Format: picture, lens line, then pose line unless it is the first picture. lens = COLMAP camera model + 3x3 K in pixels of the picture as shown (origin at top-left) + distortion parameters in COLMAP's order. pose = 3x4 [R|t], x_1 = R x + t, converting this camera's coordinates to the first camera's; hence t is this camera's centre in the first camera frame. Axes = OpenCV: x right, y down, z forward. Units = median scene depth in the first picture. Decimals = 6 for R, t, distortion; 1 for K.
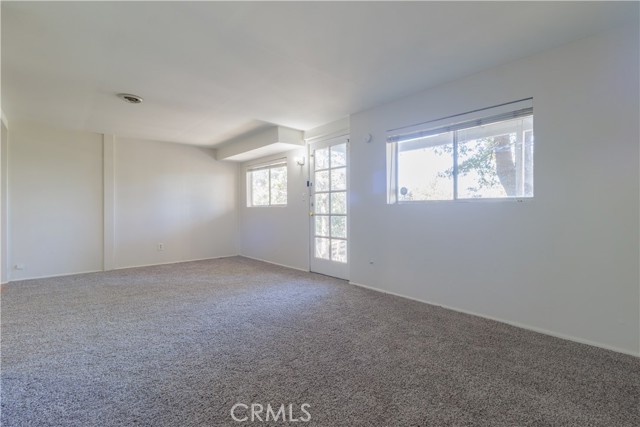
lens RADIAL K [[298.2, 0, 328.5], [0, 298.2, 205.7], [0, 0, 1]] dist [0.000451, 0.000095]
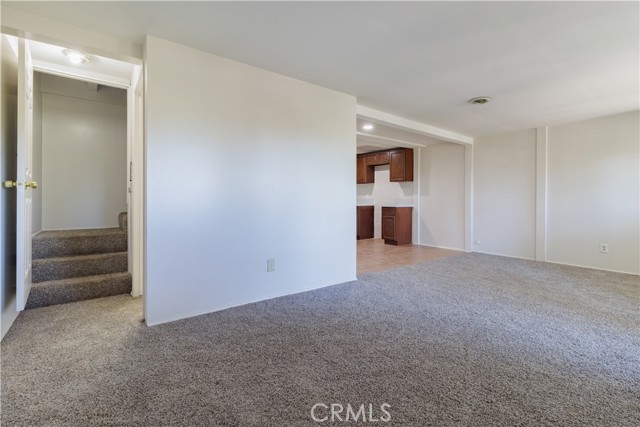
lens RADIAL K [[299.5, 0, 317.8], [0, 299.5, 198.0], [0, 0, 1]] dist [0.000336, 0.000123]
pose [[-0.077353, 0.004313, -0.996994, 0.334159], [-0.000409, 0.999990, 0.004358, -0.001318], [0.997004, 0.000745, -0.077351, 0.322841]]
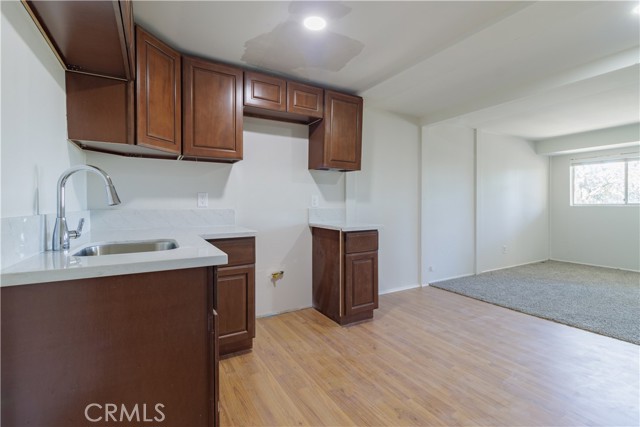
lens RADIAL K [[298.2, 0, 328.5], [0, 298.2, 205.7], [0, 0, 1]] dist [0.000451, 0.000095]
pose [[0.981376, 0.005250, -0.192026, -1.014025], [-0.003059, 0.999927, 0.011701, -0.005269], [0.192074, -0.010896, 0.981320, -0.006484]]
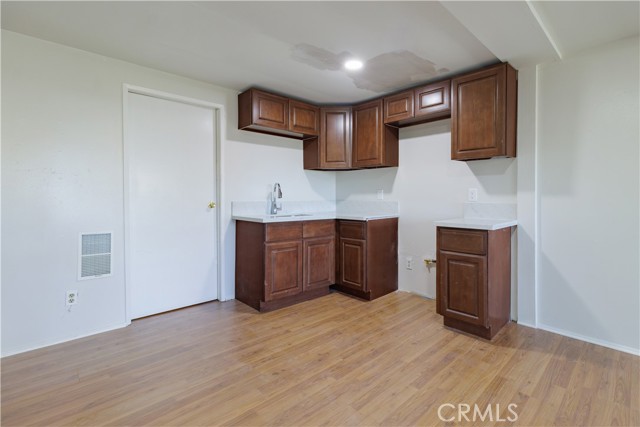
lens RADIAL K [[299.5, 0, 317.8], [0, 299.5, 198.0], [0, 0, 1]] dist [0.000336, 0.000123]
pose [[0.003169, 0.011161, -0.999933, -0.576999], [0.005930, 0.999920, 0.011180, -0.009325], [0.999977, -0.005965, 0.003102, 0.306624]]
